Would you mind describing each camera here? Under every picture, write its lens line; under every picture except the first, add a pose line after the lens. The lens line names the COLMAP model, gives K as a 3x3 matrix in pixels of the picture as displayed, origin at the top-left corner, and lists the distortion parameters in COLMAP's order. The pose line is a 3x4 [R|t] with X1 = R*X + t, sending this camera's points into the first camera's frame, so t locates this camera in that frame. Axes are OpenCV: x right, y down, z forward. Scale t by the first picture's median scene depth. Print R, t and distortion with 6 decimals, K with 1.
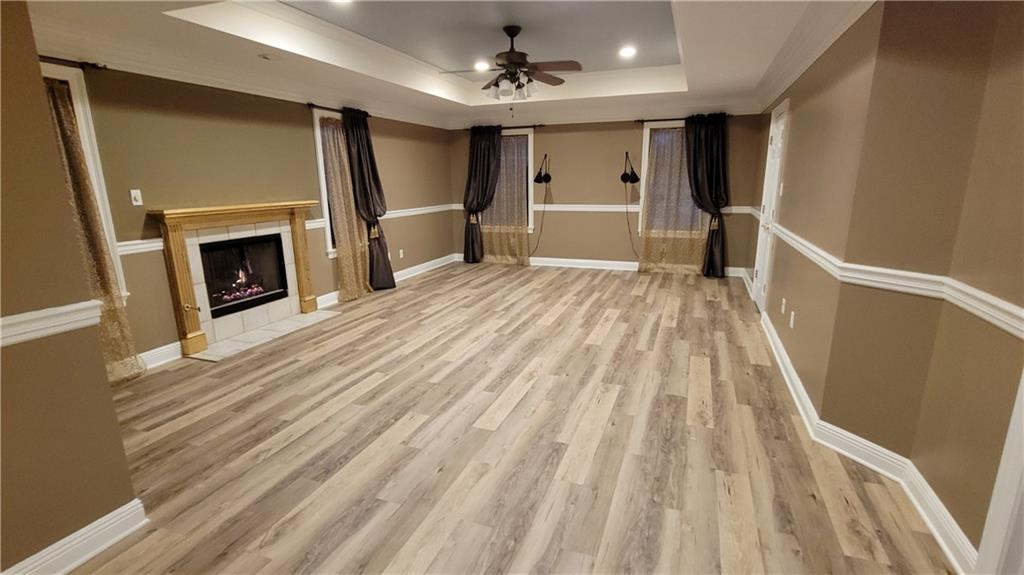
lens RADIAL K [[483.5, 0, 514.7], [0, 483.5, 288.8], [0, 0, 1]] dist [0.002136, -0.000382]
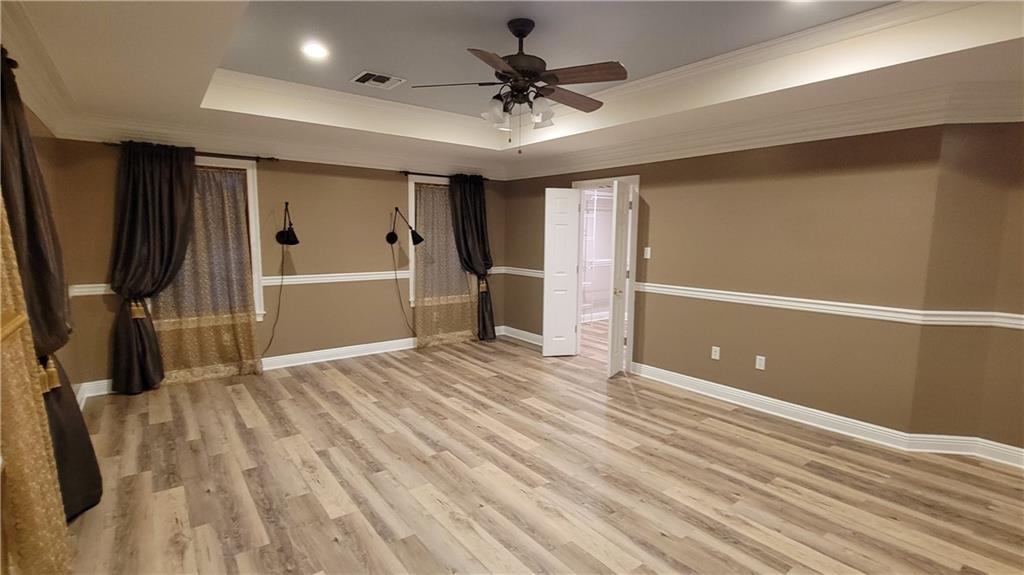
lens RADIAL K [[475.9, 0, 512.2], [0, 475.9, 289.5], [0, 0, 1]] dist [0.004088, -0.000414]
pose [[0.528209, -0.081852, 0.845160, -0.343578], [0.174719, 0.984521, -0.013847, -0.096649], [-0.830944, 0.154980, 0.534334, 0.411062]]
